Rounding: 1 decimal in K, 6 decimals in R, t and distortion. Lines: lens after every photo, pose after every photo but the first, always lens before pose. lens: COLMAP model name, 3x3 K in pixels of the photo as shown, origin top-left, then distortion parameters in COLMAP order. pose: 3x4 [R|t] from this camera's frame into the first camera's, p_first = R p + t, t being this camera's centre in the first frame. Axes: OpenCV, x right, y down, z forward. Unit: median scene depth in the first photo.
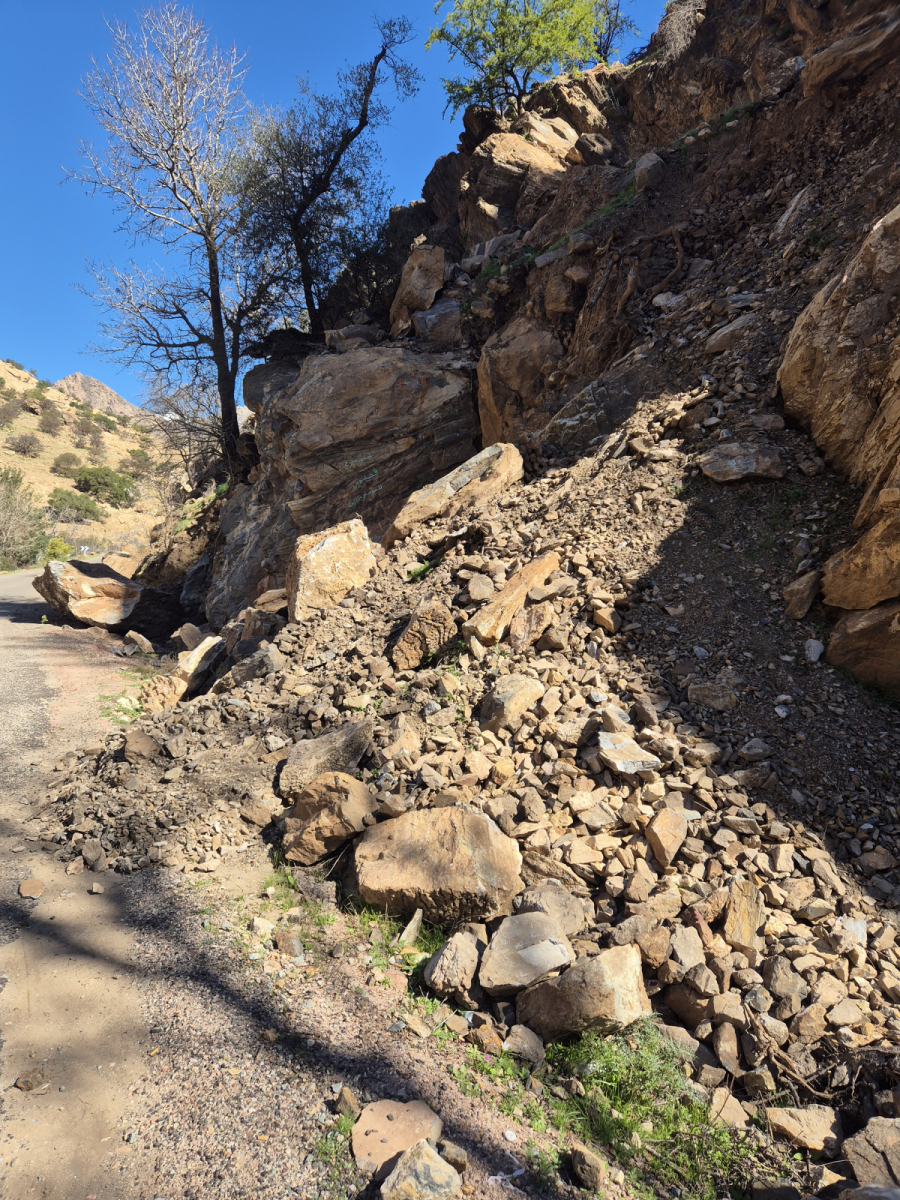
lens RADIAL K [[792.9, 0, 447.9], [0, 792.9, 602.0], [0, 0, 1]] dist [0.010107, -0.003798]
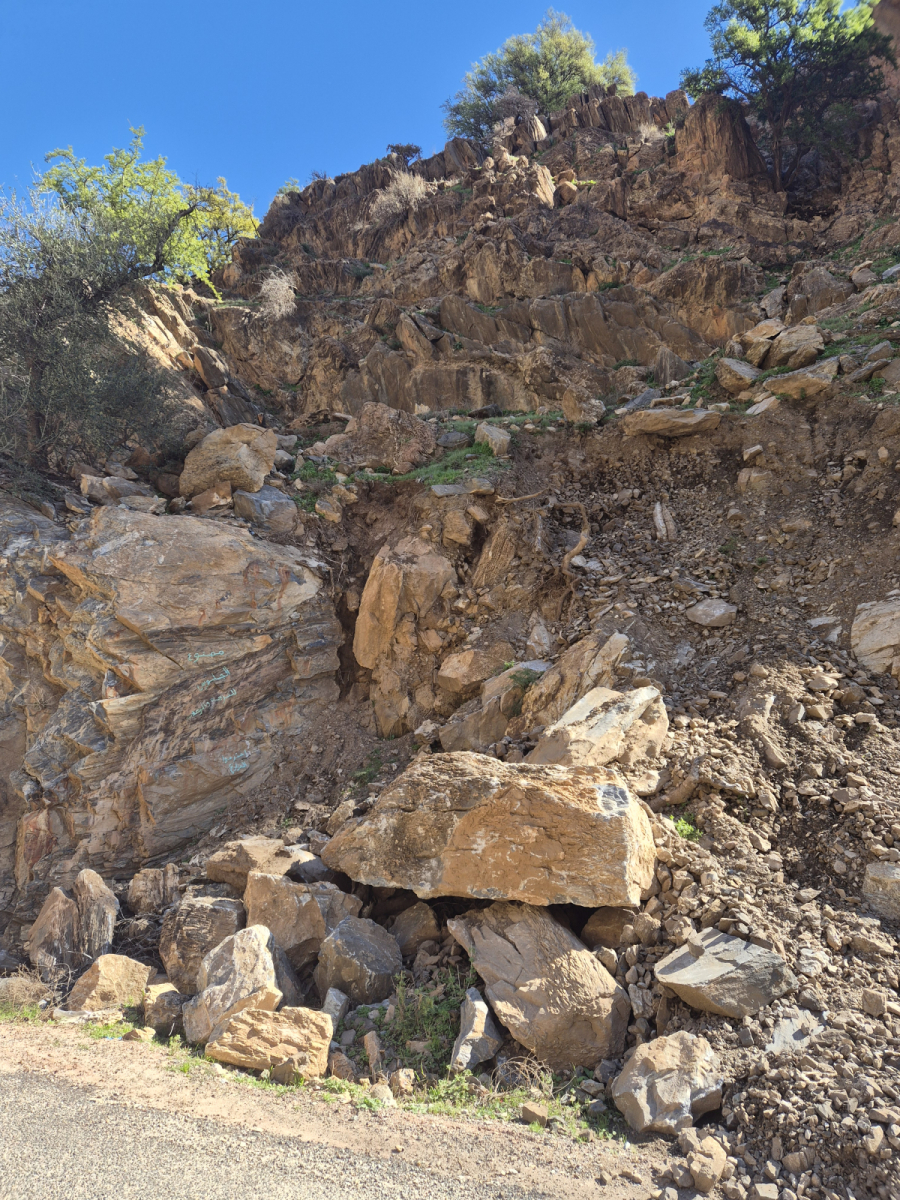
lens RADIAL K [[792.9, 0, 448.7], [0, 792.9, 599.6], [0, 0, 1]] dist [0.010107, -0.003798]
pose [[0.698156, 0.178321, 0.693383, -0.493357], [0.006260, 0.966928, -0.254973, -0.031218], [-0.715918, 0.182351, 0.673950, 0.296965]]
